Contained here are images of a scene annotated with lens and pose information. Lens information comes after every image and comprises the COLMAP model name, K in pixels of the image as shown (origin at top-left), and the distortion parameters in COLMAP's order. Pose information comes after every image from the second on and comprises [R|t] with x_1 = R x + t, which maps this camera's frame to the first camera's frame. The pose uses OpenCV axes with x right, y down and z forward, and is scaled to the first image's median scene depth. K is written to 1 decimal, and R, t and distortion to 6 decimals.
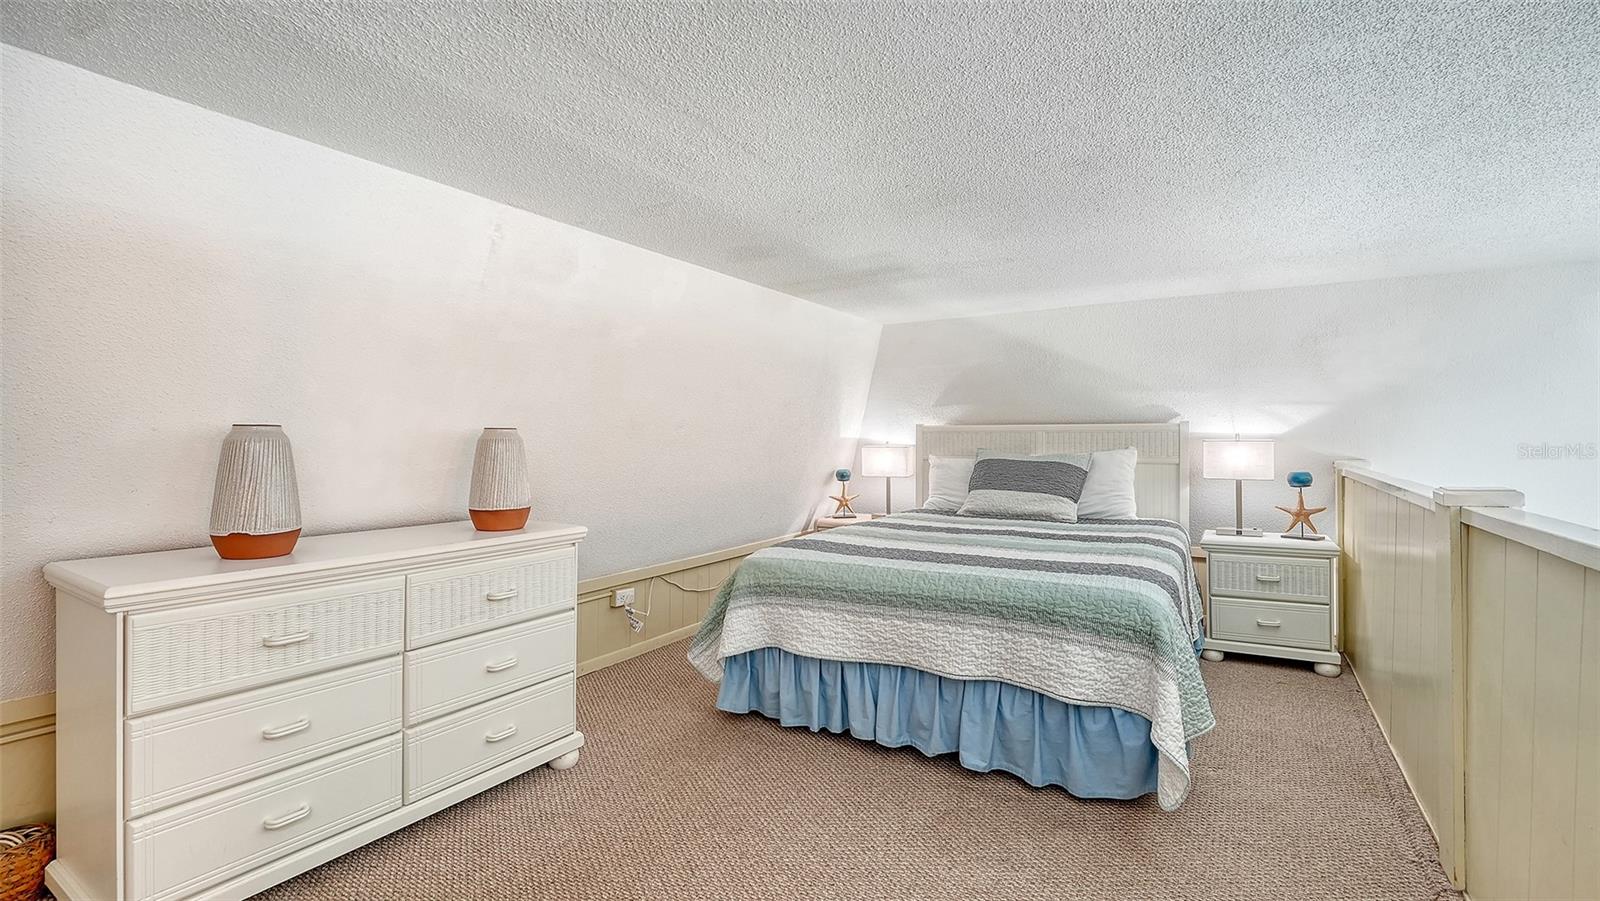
lens RADIAL K [[699.8, 0, 801.3], [0, 699.8, 457.0], [0, 0, 1]] dist [0.002483, 0.001763]
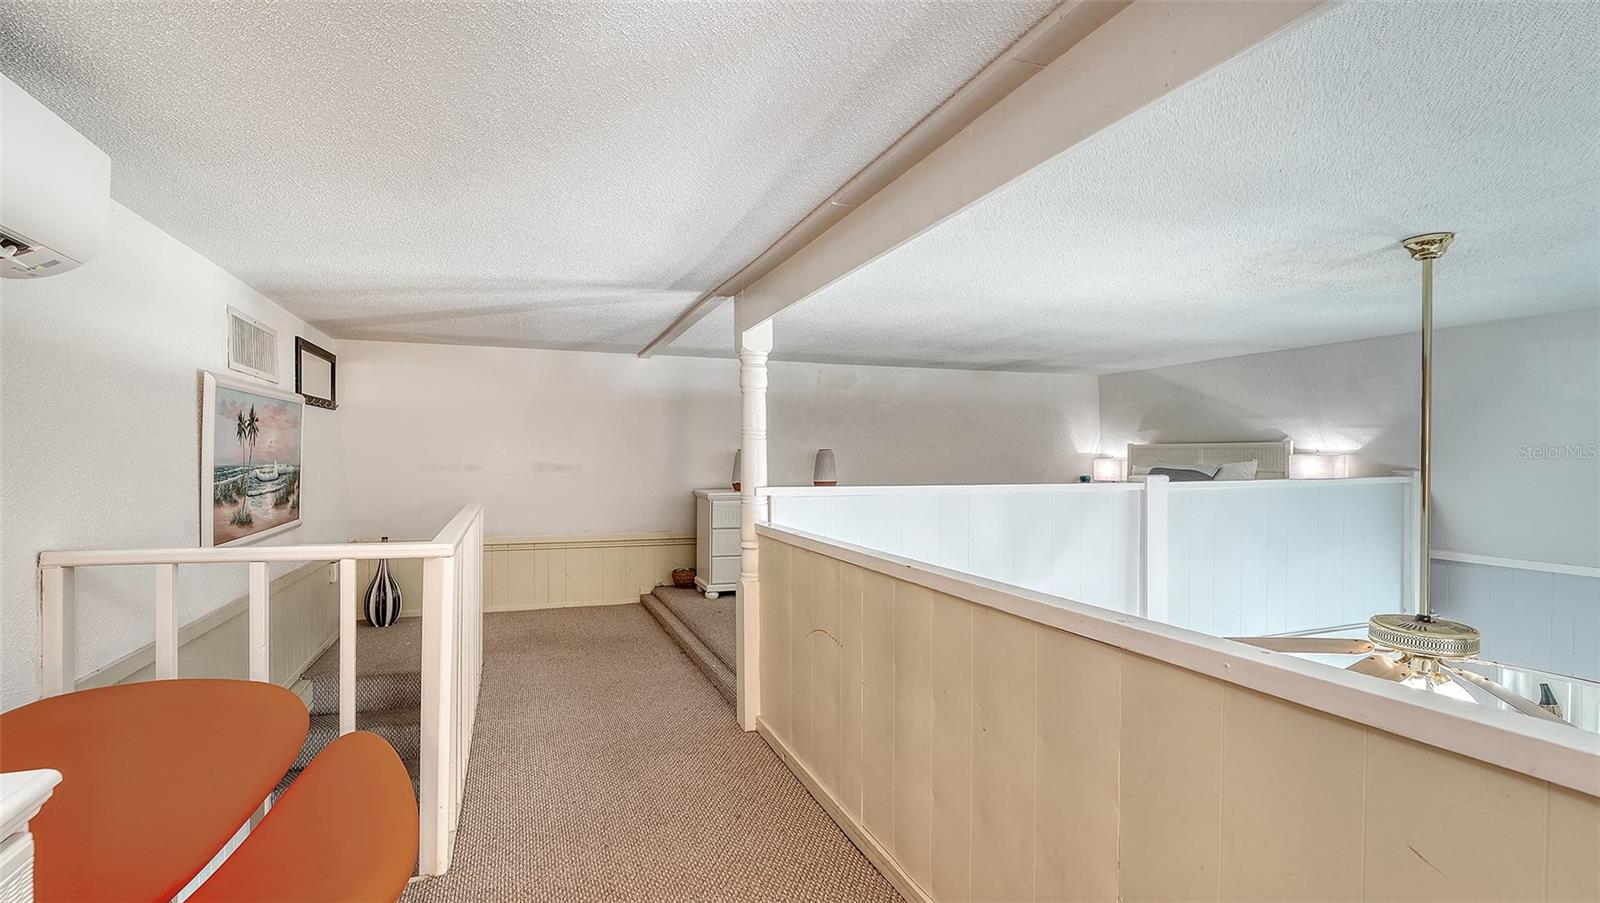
lens RADIAL K [[730.9, 0, 804.5], [0, 730.9, 453.7], [0, 0, 1]] dist [-0.005491, -0.000294]
pose [[0.798067, -0.001158, -0.602567, 0.695394], [-0.014889, 0.999655, -0.021640, 0.018449], [0.602384, 0.026242, 0.797775, -0.709866]]
